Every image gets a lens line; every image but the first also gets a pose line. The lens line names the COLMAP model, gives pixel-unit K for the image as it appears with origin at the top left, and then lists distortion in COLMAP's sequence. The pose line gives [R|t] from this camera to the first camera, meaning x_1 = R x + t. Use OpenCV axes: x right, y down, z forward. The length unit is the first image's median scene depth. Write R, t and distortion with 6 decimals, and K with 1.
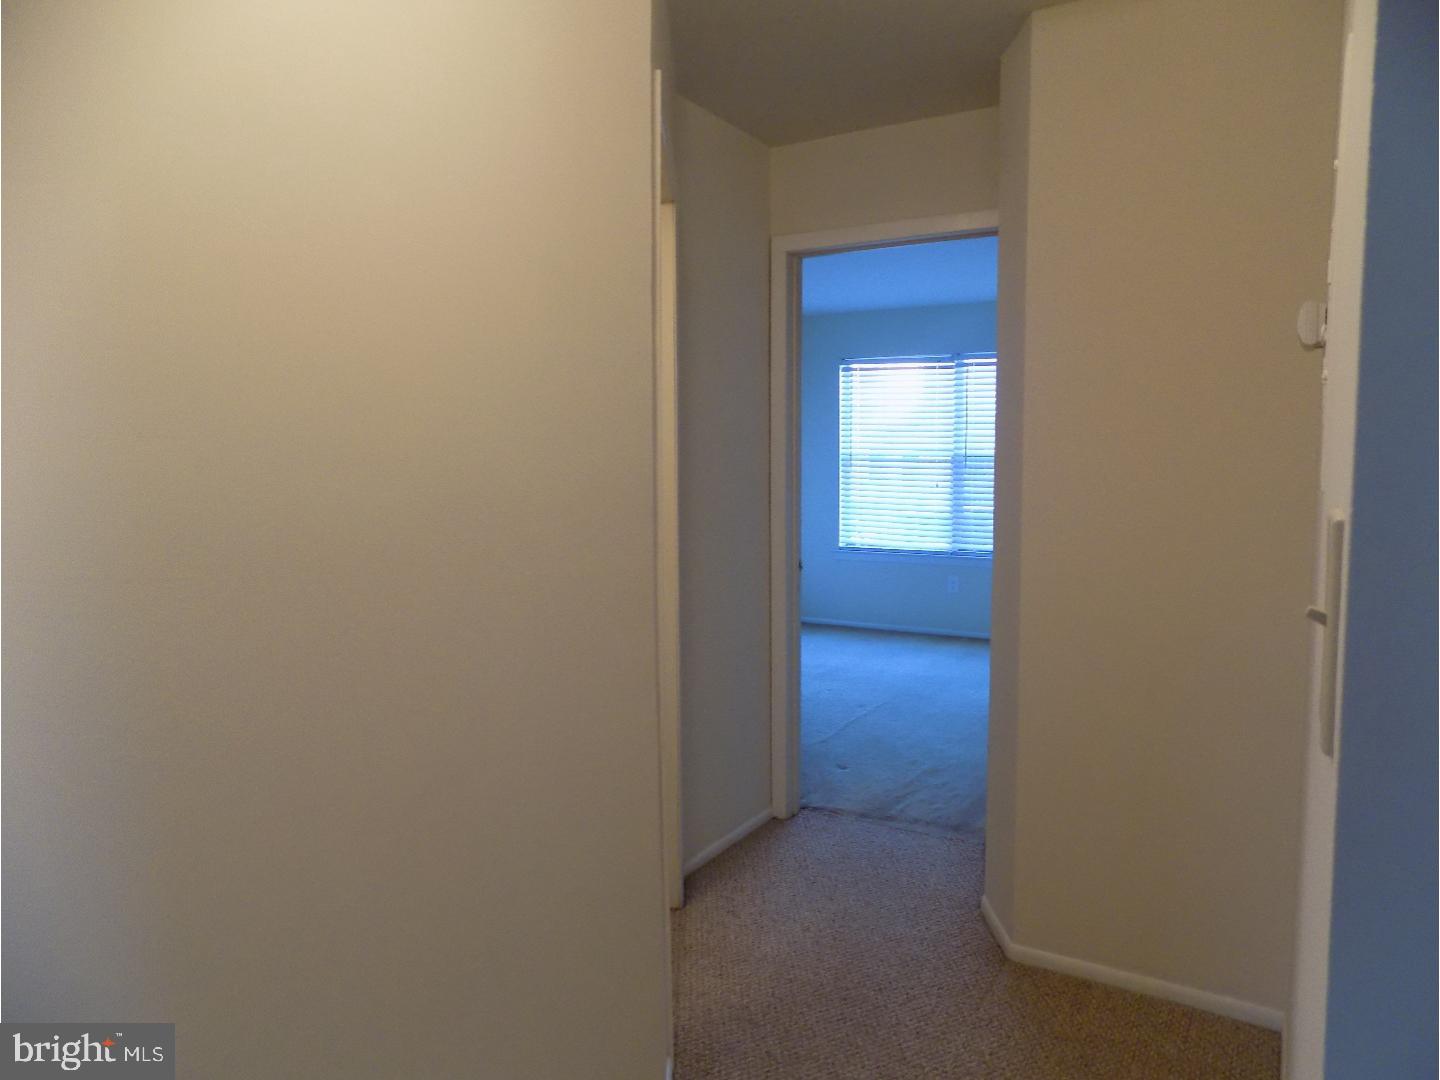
lens RADIAL K [[944.3, 0, 770.1], [0, 944.3, 535.9], [0, 0, 1]] dist [-0.035709, 0.000666]
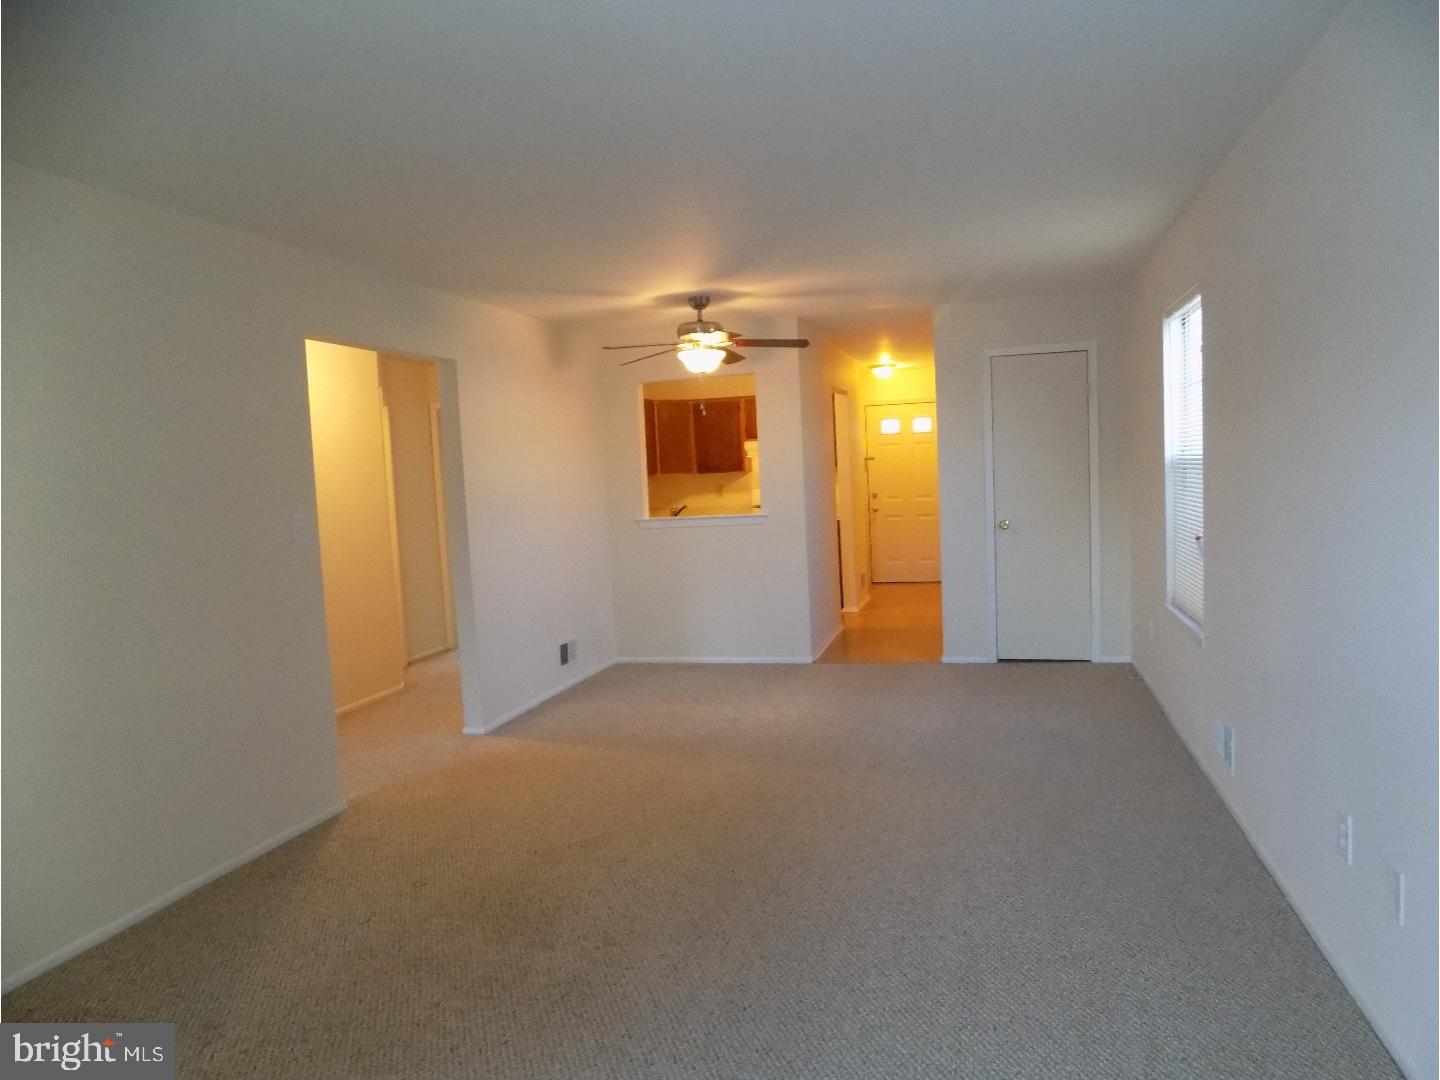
lens RADIAL K [[946.2, 0, 743.5], [0, 946.2, 519.9], [0, 0, 1]] dist [-0.071135, 0.000447]
pose [[0.967856, -0.059600, 0.244340, 0.148553], [0.066588, 0.997571, -0.020435, 0.071190], [-0.242529, 0.036048, 0.969474, -1.294501]]
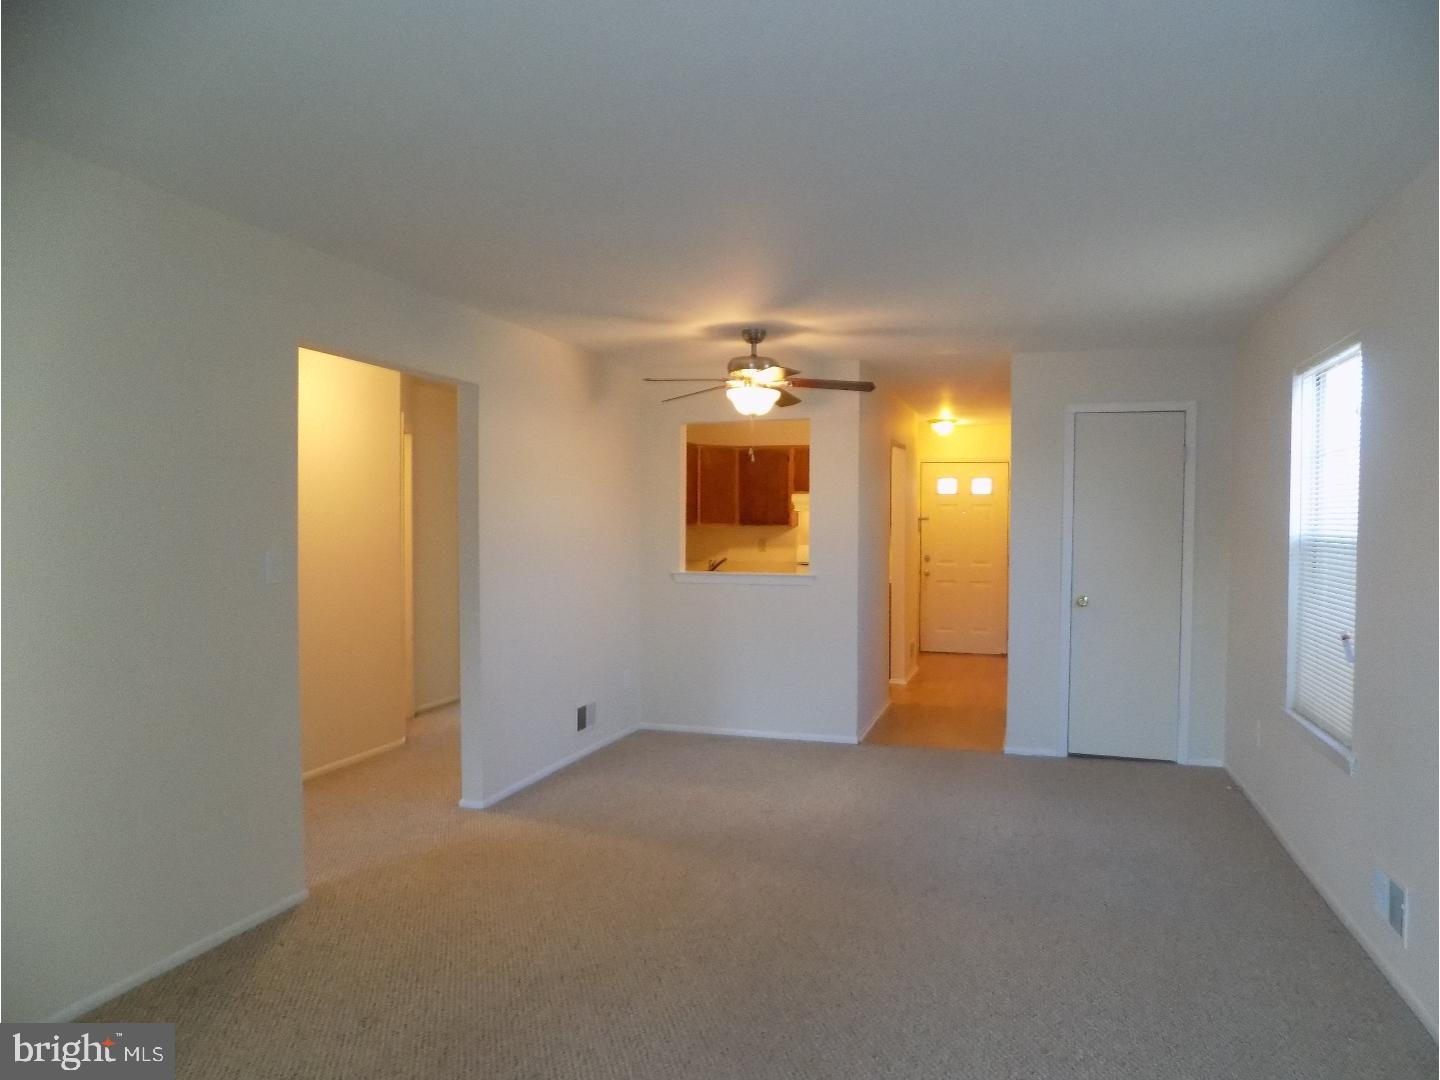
lens RADIAL K [[944.3, 0, 770.1], [0, 944.3, 535.9], [0, 0, 1]] dist [-0.035709, 0.000666]
pose [[0.972348, 0.001554, 0.233533, 0.172403], [0.012550, 0.998185, -0.058894, 0.057166], [-0.233201, 0.060196, 0.970564, -1.153274]]
